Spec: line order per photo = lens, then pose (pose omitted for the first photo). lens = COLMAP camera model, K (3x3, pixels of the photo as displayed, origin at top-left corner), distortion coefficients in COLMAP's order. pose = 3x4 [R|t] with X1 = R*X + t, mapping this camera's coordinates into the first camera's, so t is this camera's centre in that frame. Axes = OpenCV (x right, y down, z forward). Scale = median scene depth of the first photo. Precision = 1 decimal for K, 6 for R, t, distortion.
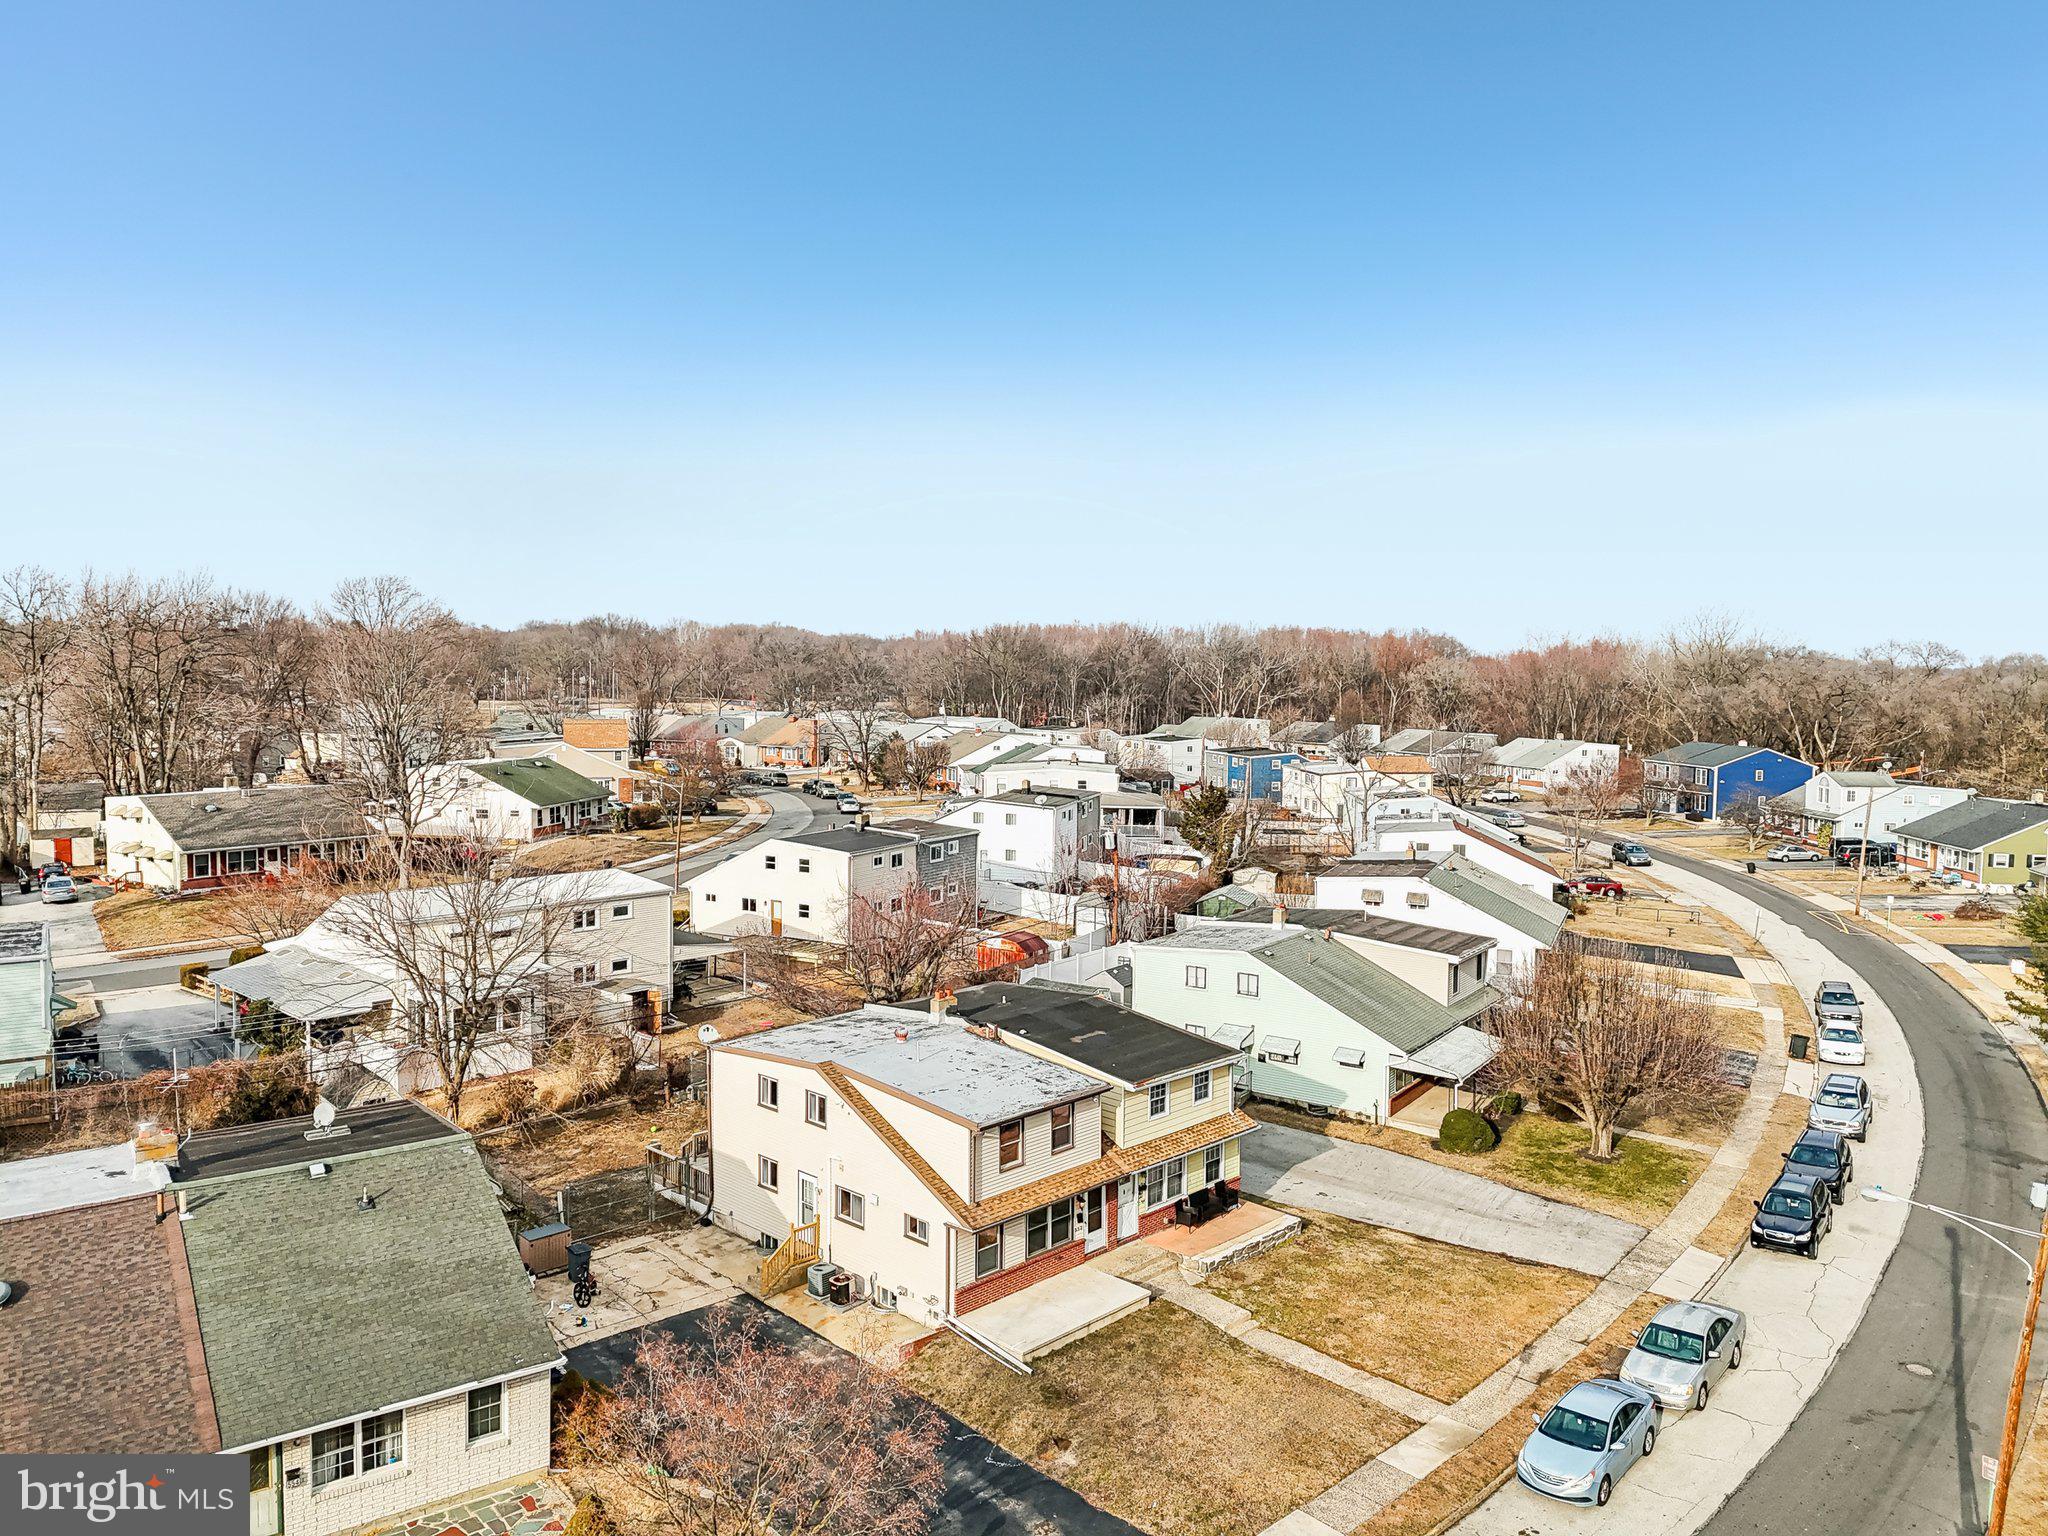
lens RADIAL K [[1492.1, 0, 1024.0], [0, 1492.1, 768.0], [0, 0, 1]] dist [0.027277, -0.004625]
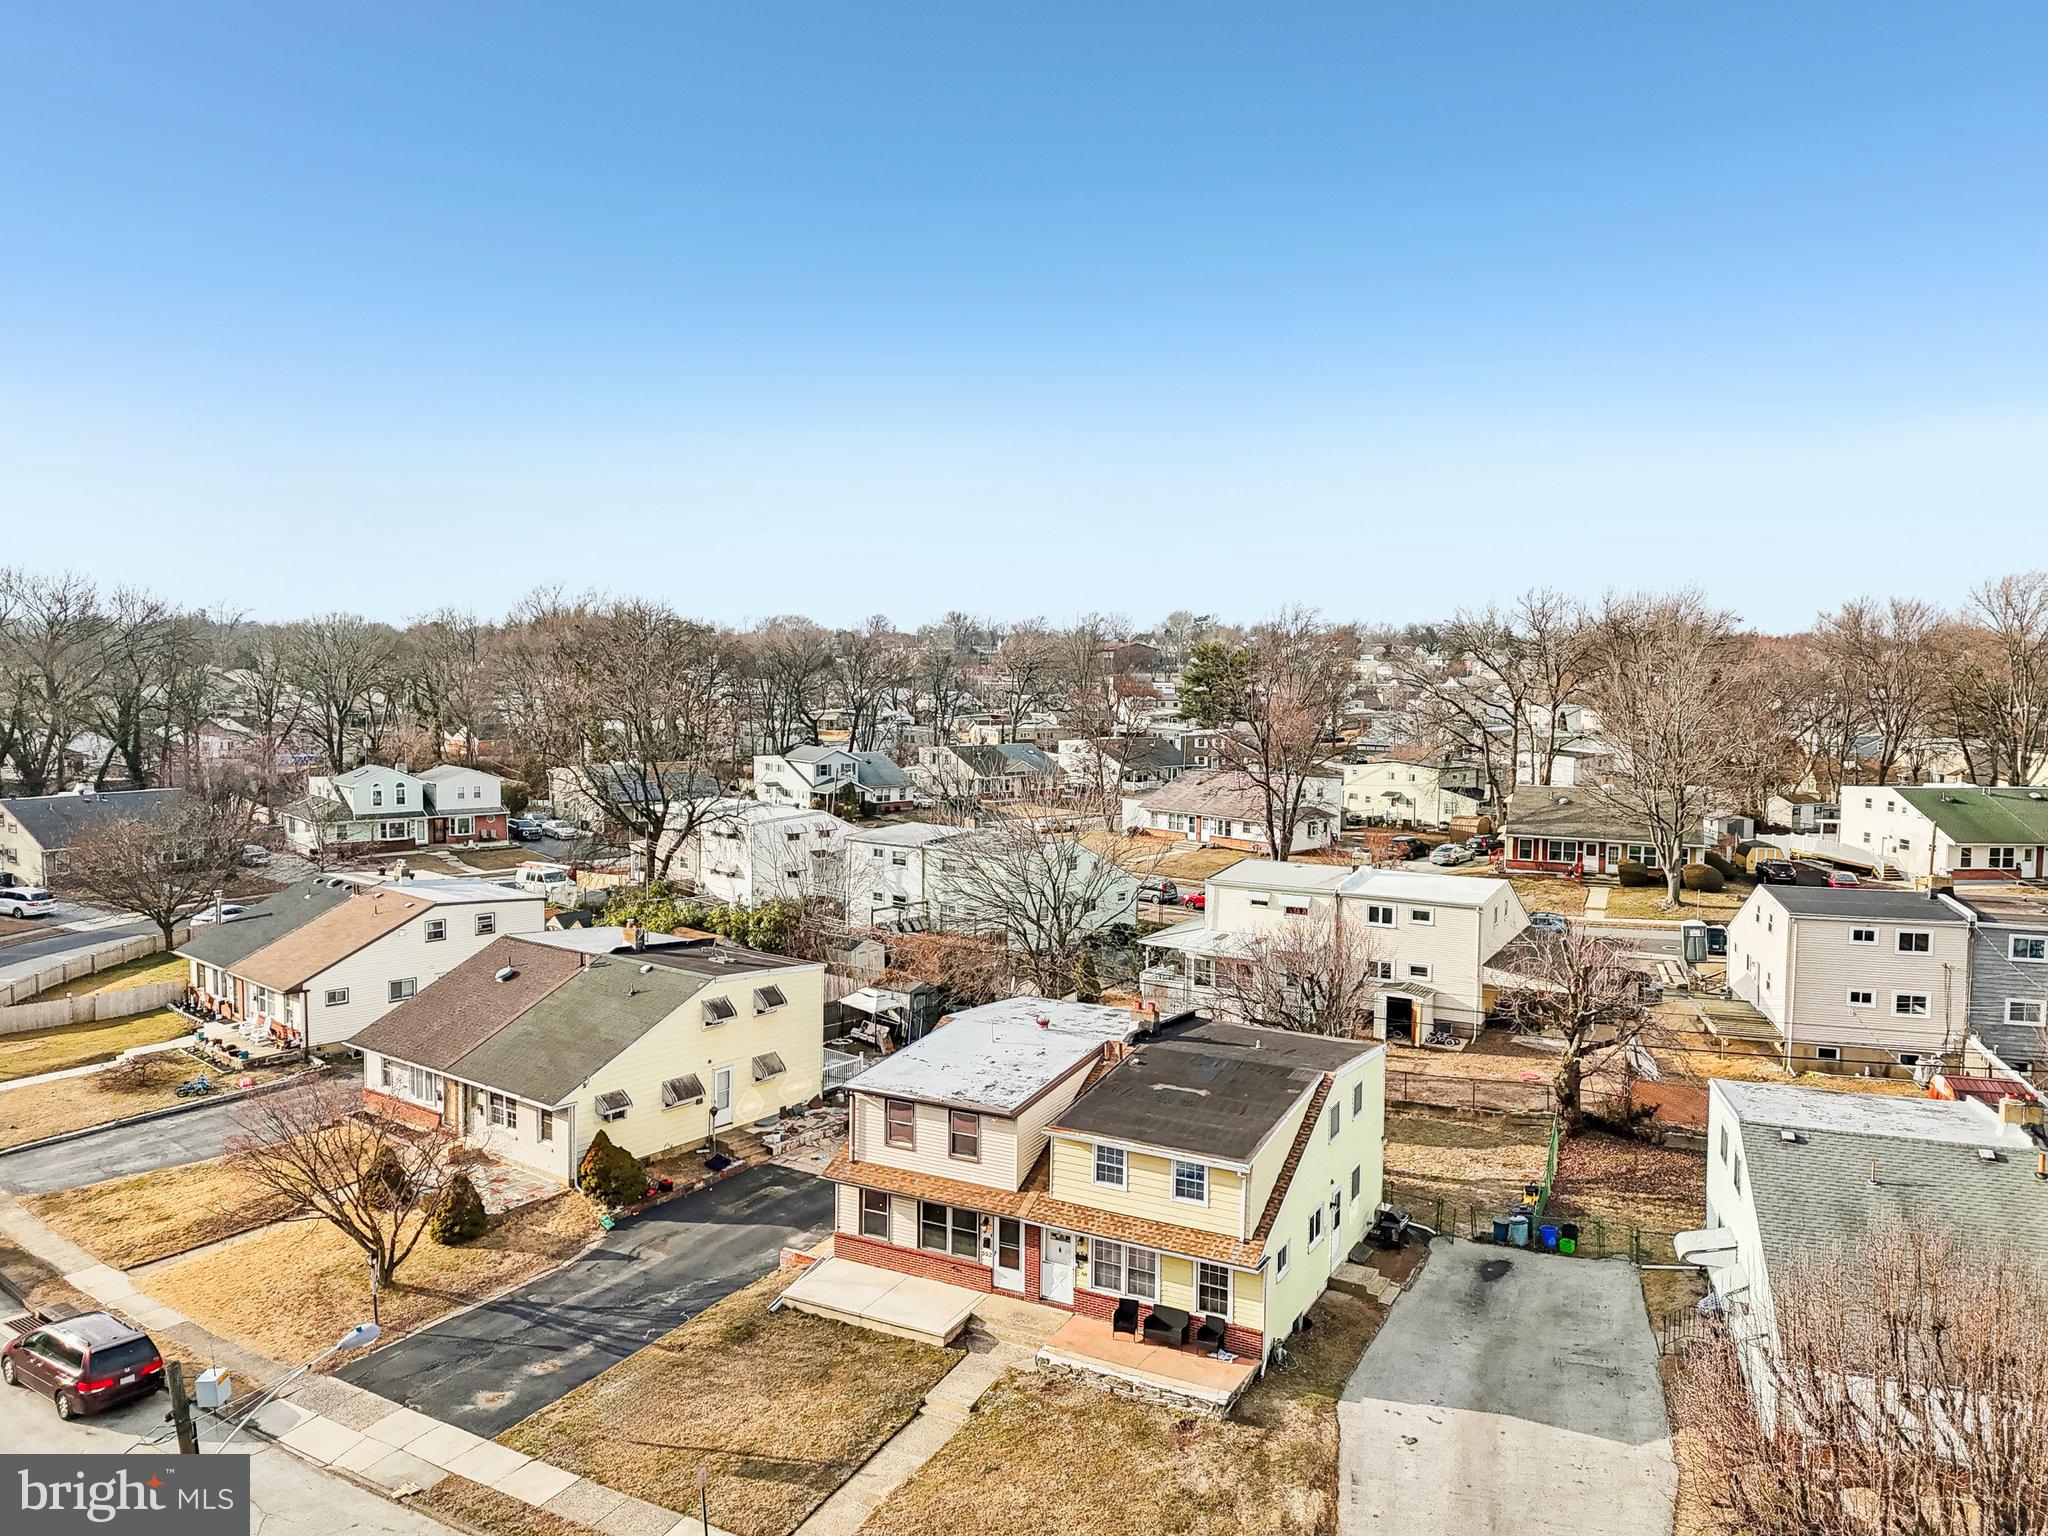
lens RADIAL K [[1479.8, 0, 1024.0], [0, 1479.8, 768.0], [0, 0, 1]] dist [0.097547, -0.107987]
pose [[0.280936, 0.067419, -0.957356, 0.887038], [-0.078327, 0.995812, 0.047143, -0.039557], [0.956525, 0.061743, 0.285040, 0.711903]]
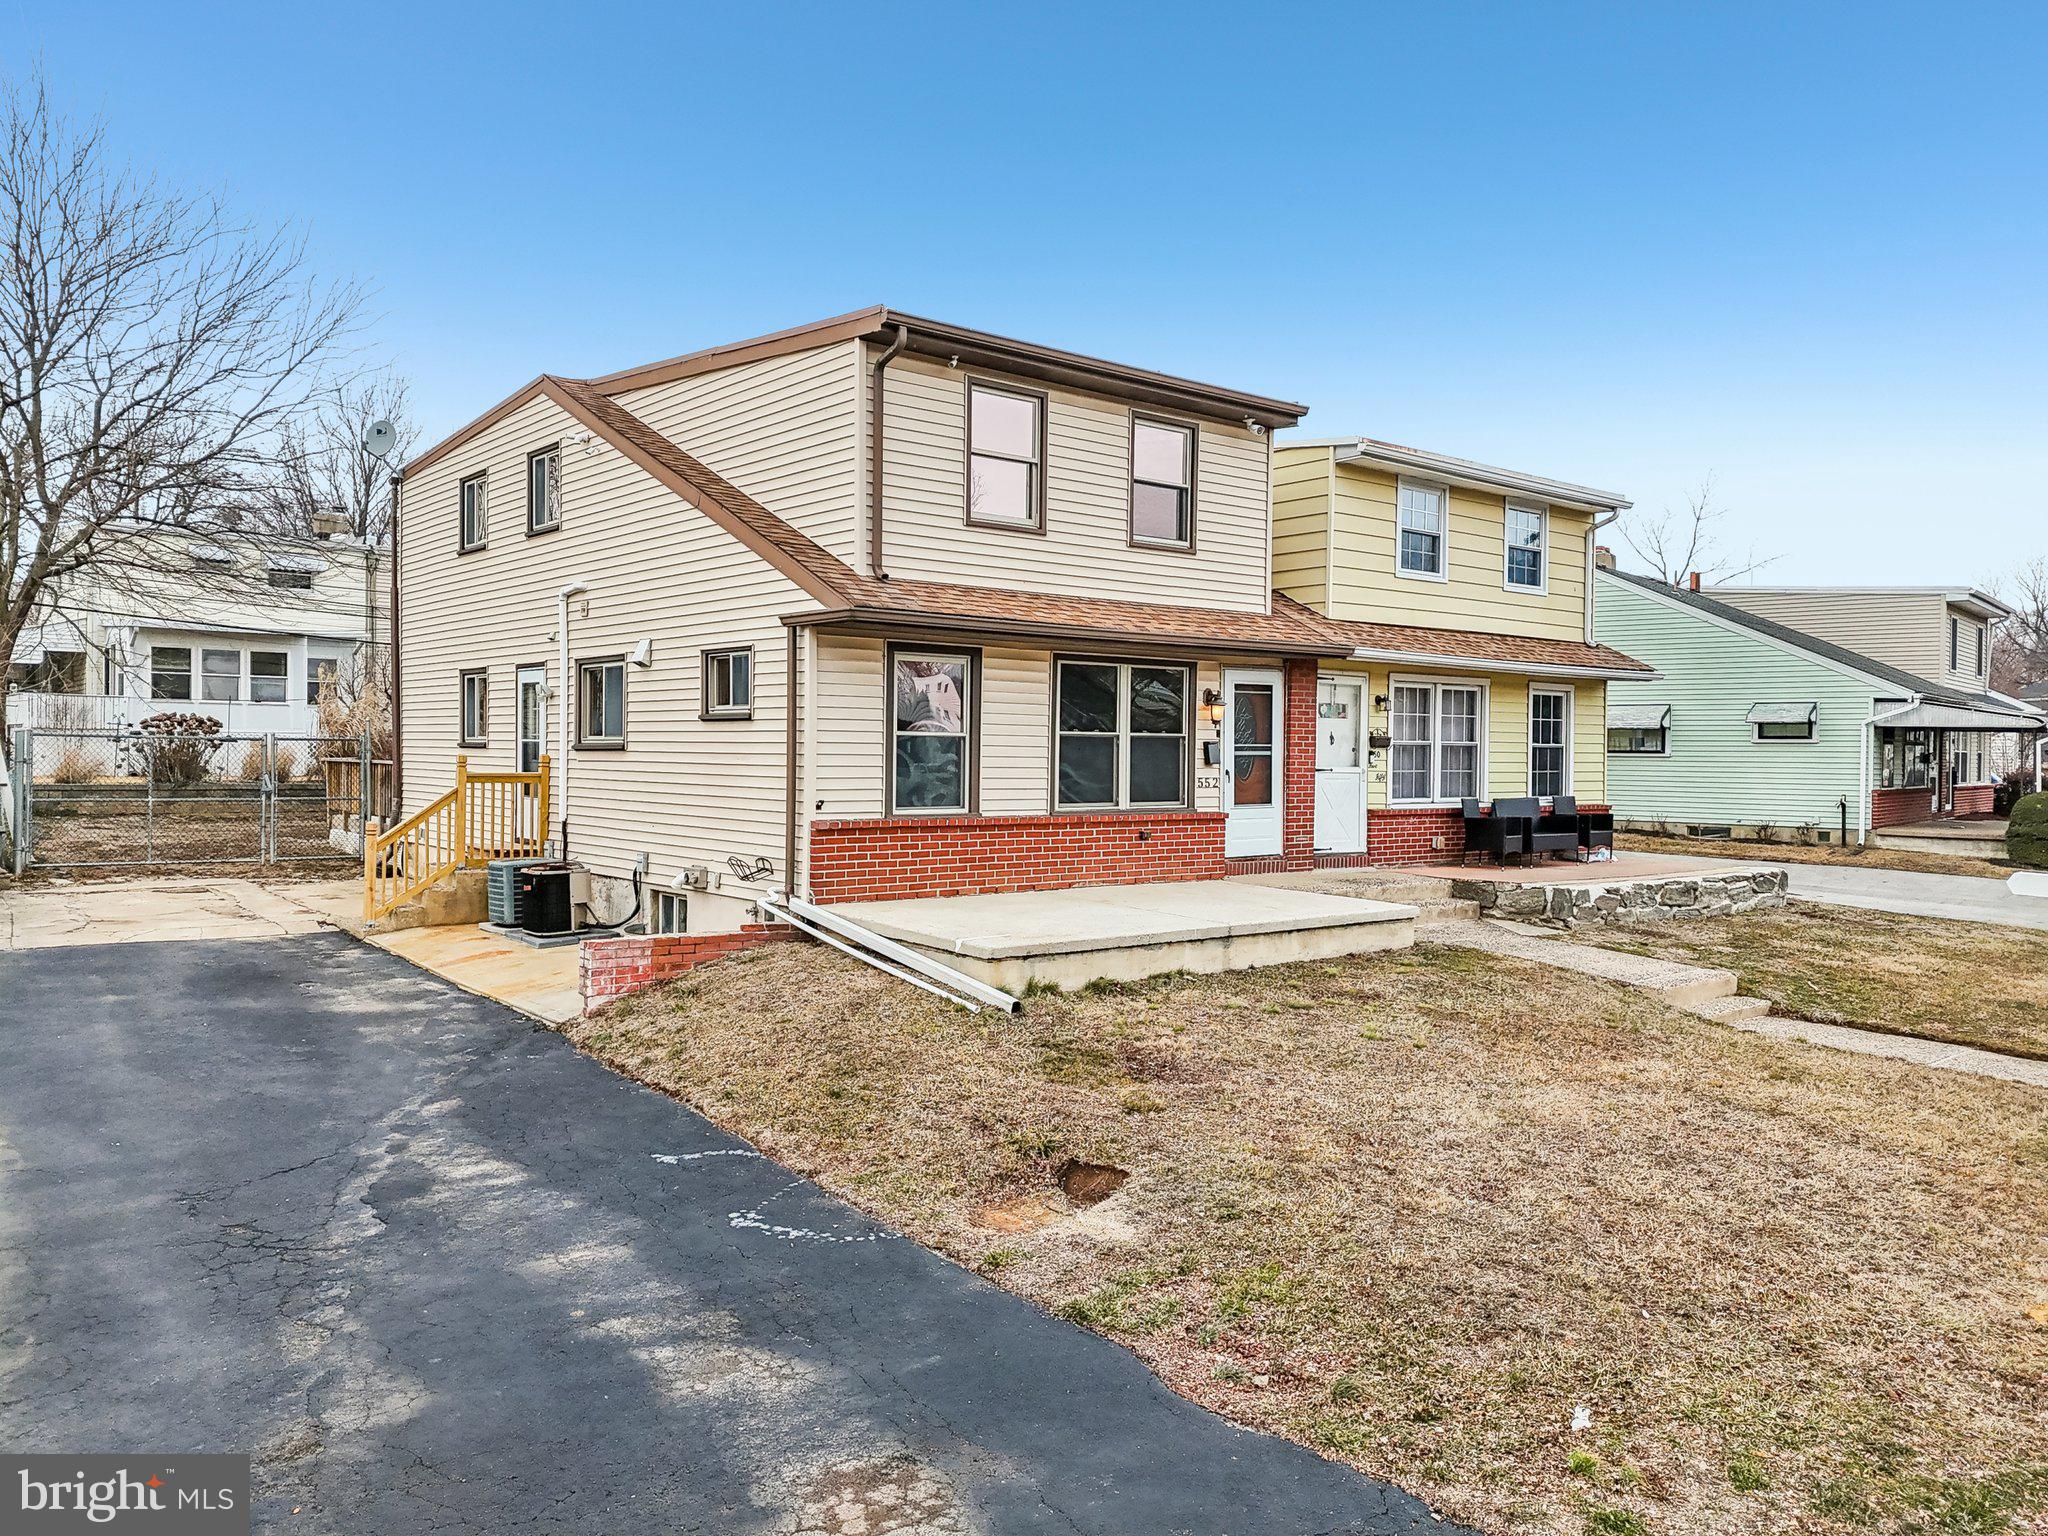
lens RADIAL K [[1518.0, 0, 1053.0], [0, 1518.0, 764.4], [0, 0, 1]] dist [0.154811, -0.284346]
pose [[0.994909, 0.009433, -0.100337, 0.035005], [-0.015379, 0.998159, -0.058662, 0.315170], [0.099599, 0.059907, 0.993223, 0.599249]]
